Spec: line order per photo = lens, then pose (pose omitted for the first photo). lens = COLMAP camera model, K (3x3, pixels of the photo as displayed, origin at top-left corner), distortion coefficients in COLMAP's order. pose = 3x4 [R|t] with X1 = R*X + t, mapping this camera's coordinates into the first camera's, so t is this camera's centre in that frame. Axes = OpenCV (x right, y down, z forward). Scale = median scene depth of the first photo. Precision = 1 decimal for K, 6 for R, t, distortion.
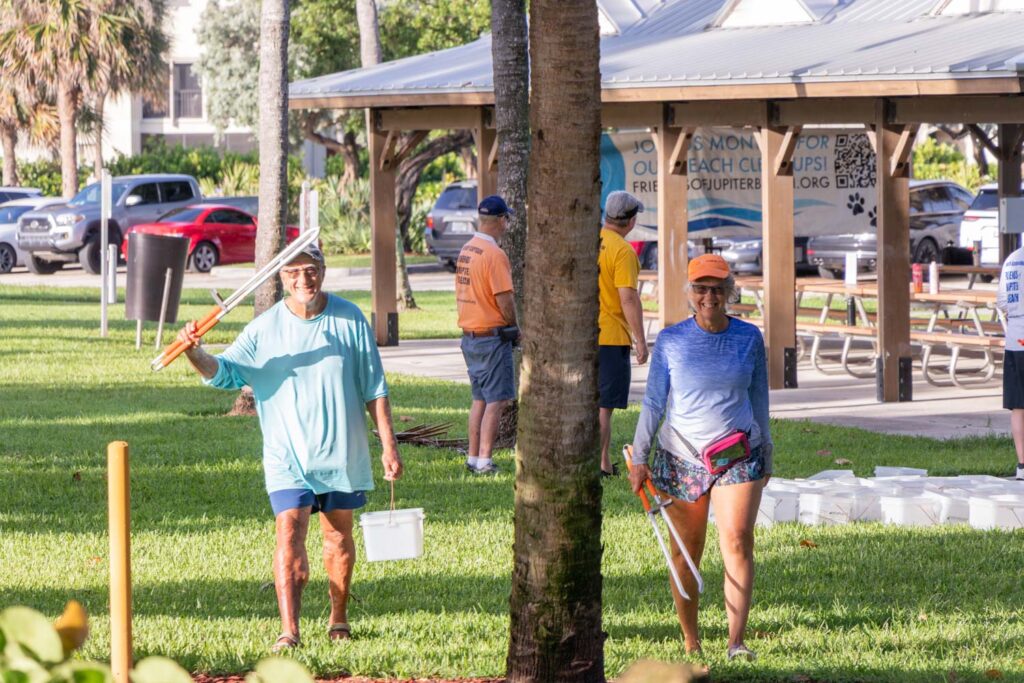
lens RADIAL K [[5316.4, 0, 514.5], [0, 5316.4, 338.6], [0, 0, 1]] dist [-0.072282, 0.000000]
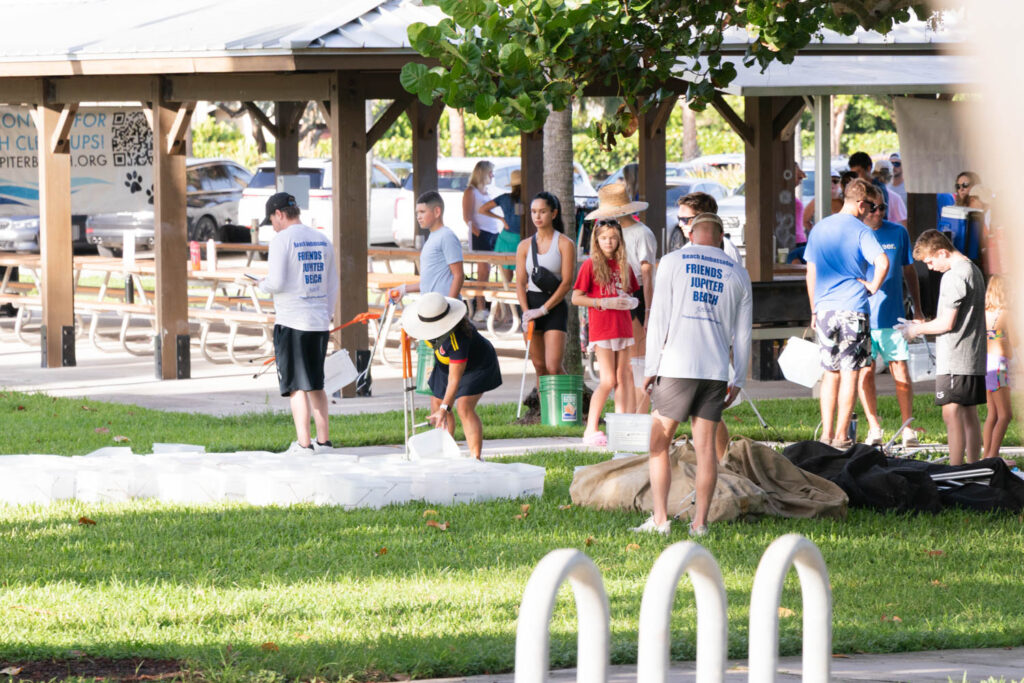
lens RADIAL K [[5316.4, 0, 515.1], [0, 5316.4, 343.0], [0, 0, 1]] dist [-0.072282, 0.000000]
pose [[0.990836, -0.005322, 0.134968, 0.000350], [0.004668, 0.999976, 0.005156, 0.000257], [-0.134992, -0.004479, 0.990836, -0.001979]]
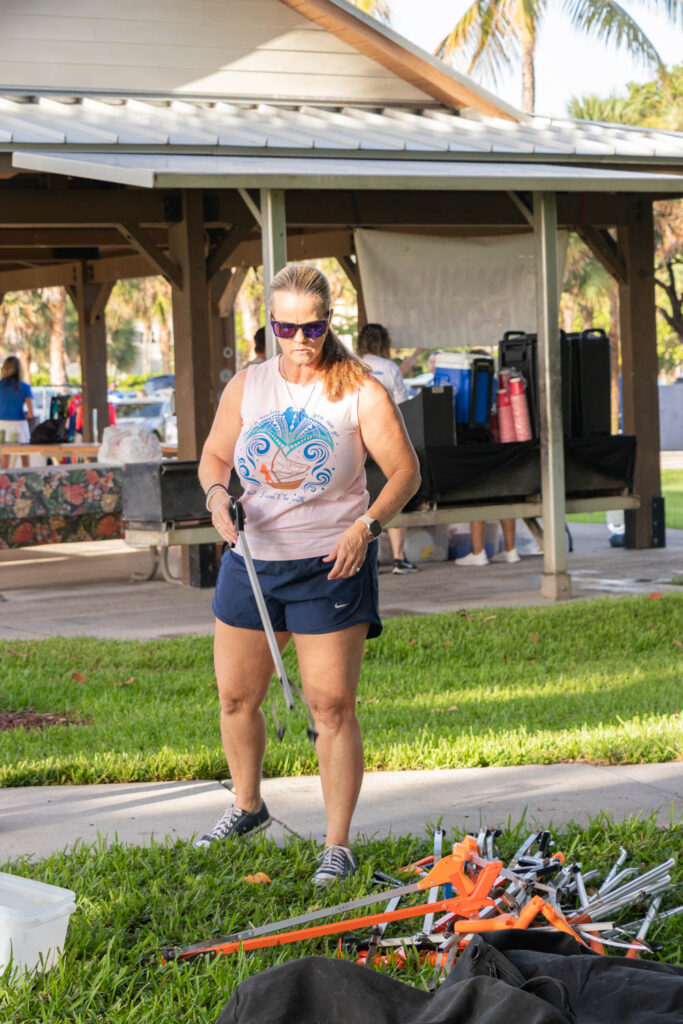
lens RADIAL K [[2593.8, 0, 341.6], [0, 2593.8, 512.1], [0, 0, 1]] dist [-0.005692, 0.000000]
pose [[0.973352, -0.037103, 0.226294, 0.146164], [0.035215, 0.999303, 0.012376, -0.003439], [-0.226595, -0.004077, 0.973981, 0.769569]]
